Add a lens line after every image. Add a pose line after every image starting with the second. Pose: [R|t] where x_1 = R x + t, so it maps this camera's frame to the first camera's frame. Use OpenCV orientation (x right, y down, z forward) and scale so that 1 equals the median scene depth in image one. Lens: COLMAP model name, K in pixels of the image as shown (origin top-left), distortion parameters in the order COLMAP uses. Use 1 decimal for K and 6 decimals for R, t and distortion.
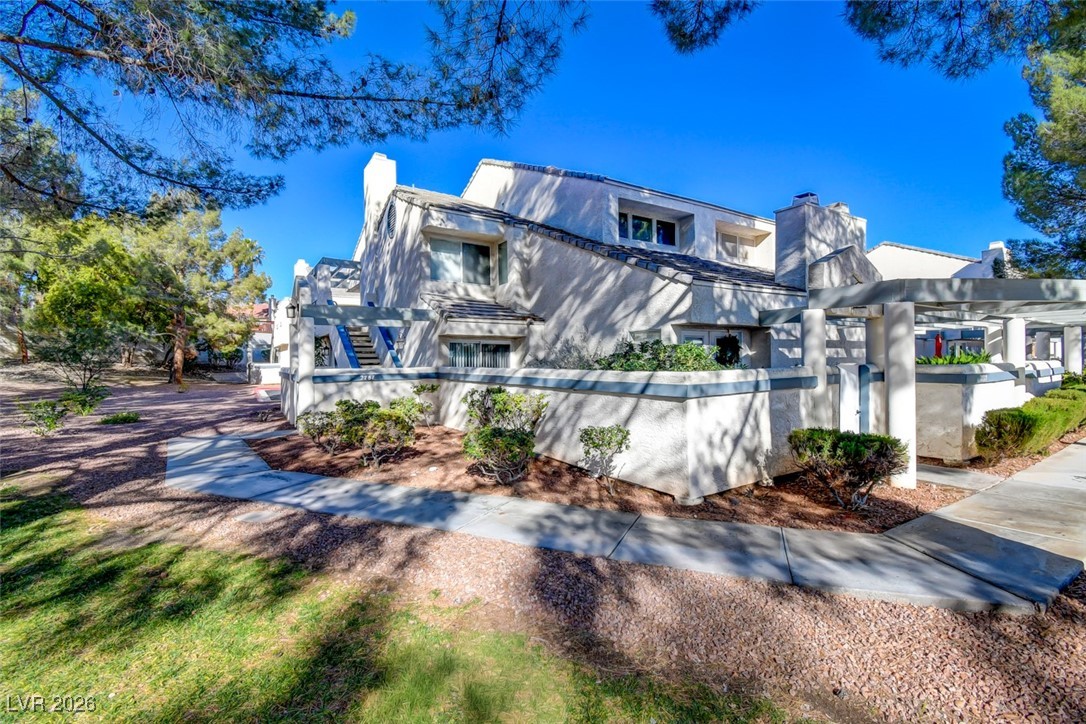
lens RADIAL K [[492.3, 0, 539.4], [0, 492.3, 363.7], [0, 0, 1]] dist [-0.001479, -0.000236]
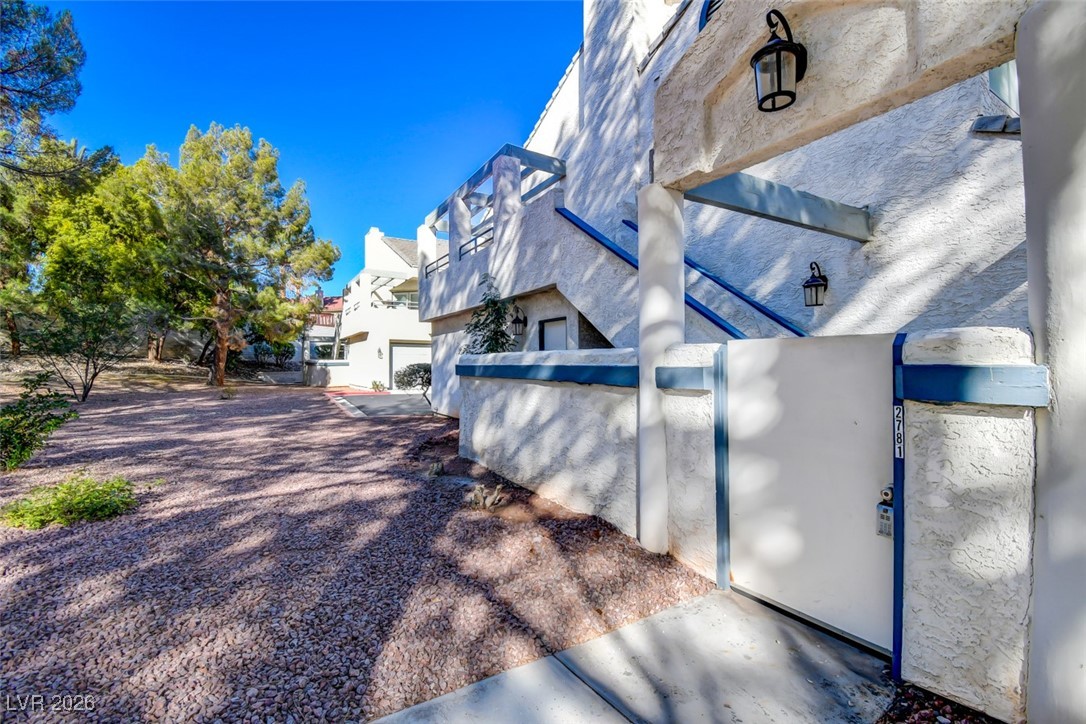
lens RADIAL K [[492.3, 0, 545.9], [0, 492.3, 359.0], [0, 0, 1]] dist [-0.001479, -0.000236]
pose [[0.999137, 0.006838, -0.040976, -0.208831], [-0.007475, 0.999853, -0.015429, 0.008020], [0.040865, 0.015722, 0.999041, 0.273475]]
